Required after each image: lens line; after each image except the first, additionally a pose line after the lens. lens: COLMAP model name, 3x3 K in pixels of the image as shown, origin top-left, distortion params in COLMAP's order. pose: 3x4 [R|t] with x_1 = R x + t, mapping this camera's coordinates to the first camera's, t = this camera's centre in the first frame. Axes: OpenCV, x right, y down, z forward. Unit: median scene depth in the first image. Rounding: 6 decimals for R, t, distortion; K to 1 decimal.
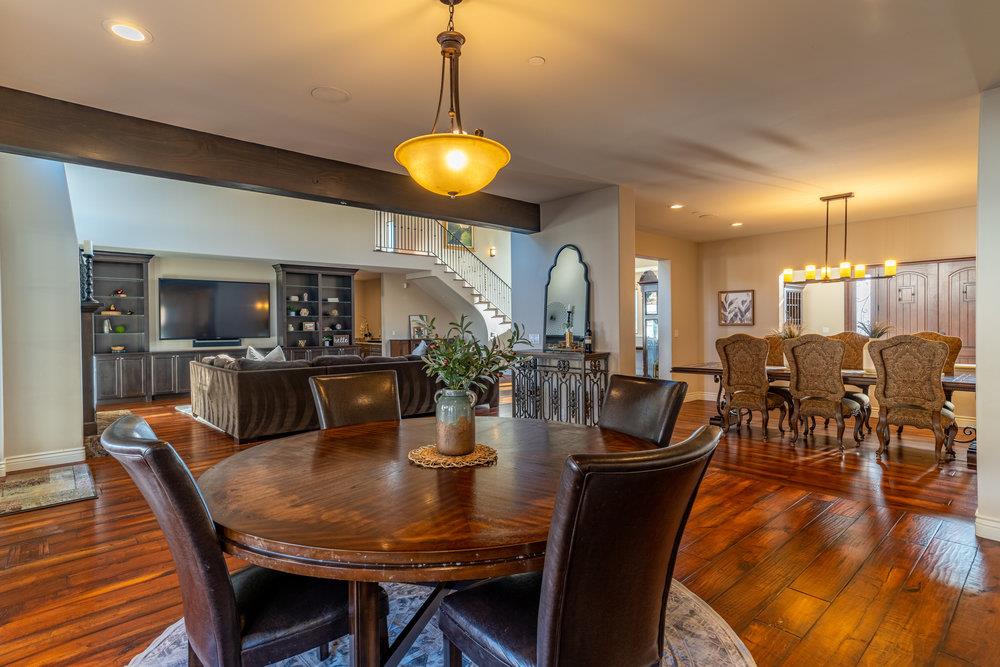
lens RADIAL K [[514.8, 0, 498.1], [0, 514.8, 330.8], [0, 0, 1]] dist [-0.009931, 0.002785]
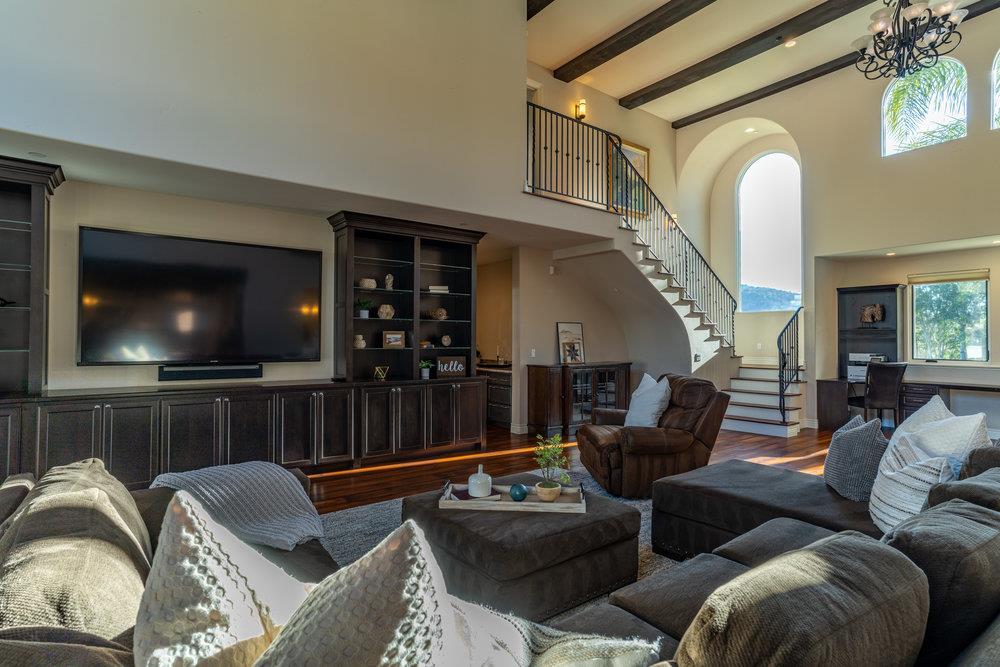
lens RADIAL K [[514.8, 0, 499.4], [0, 514.8, 333.7], [0, 0, 1]] dist [-0.009931, 0.002785]
pose [[0.996780, 0.016683, -0.078435, -0.214861], [-0.018191, 0.999663, -0.018545, -0.006407], [0.078099, 0.019912, 0.996747, 0.478681]]
